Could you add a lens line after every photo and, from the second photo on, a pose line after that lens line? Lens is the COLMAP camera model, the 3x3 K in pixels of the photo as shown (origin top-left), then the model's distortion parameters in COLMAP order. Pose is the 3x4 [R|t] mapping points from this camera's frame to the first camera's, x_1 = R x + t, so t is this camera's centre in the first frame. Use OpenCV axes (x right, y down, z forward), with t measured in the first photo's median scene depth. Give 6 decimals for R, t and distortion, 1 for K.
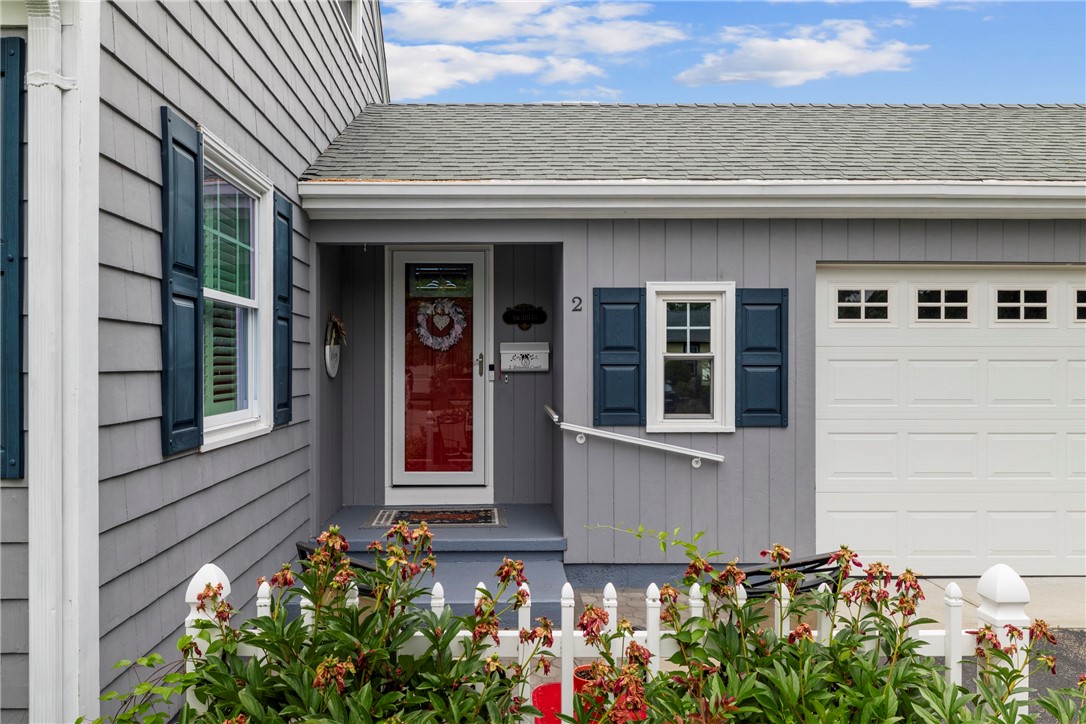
lens RADIAL K [[788.1, 0, 511.5], [0, 788.1, 366.5], [0, 0, 1]] dist [-0.004734, -0.006122]
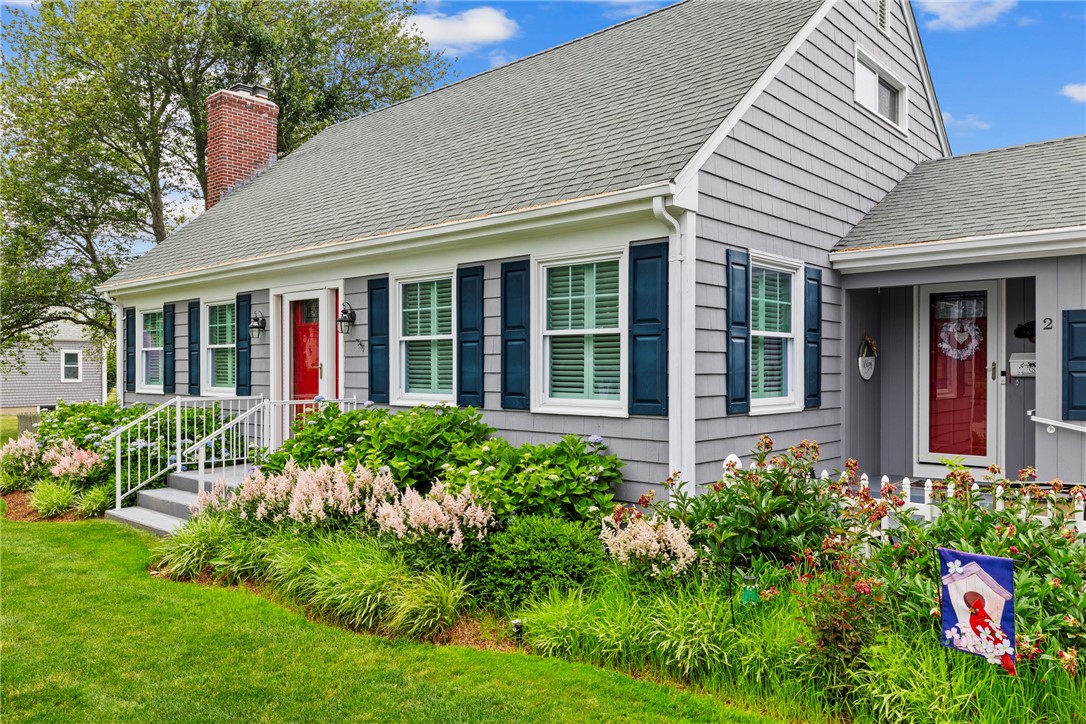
lens RADIAL K [[806.3, 0, 543.0], [0, 806.3, 362.0], [0, 0, 1]] dist [-0.002172, -0.003893]
pose [[0.734048, -0.005369, -0.679076, 0.373329], [-0.003338, 0.999928, -0.011514, 0.000485], [0.679089, 0.010718, 0.733977, -0.520078]]
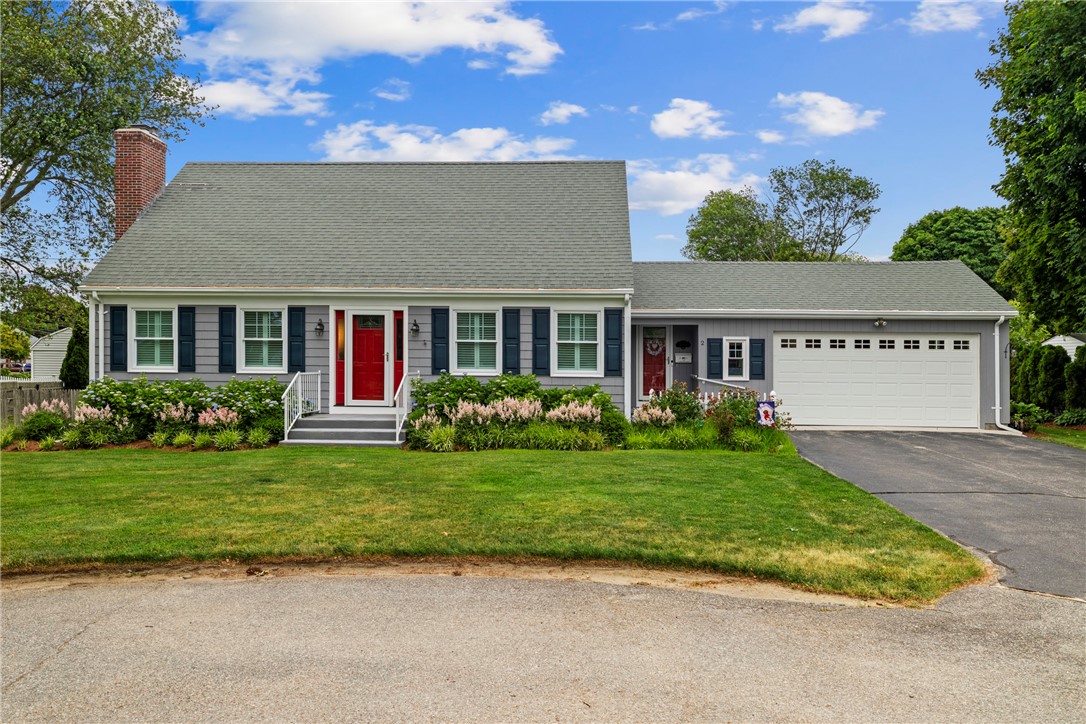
lens RADIAL K [[806.3, 0, 543.0], [0, 806.3, 362.0], [0, 0, 1]] dist [-0.002172, -0.003893]
pose [[0.996826, 0.010410, -0.078925, -0.334706], [-0.010877, 0.999926, -0.005489, 0.031193], [0.078862, 0.006330, 0.996865, -2.576970]]
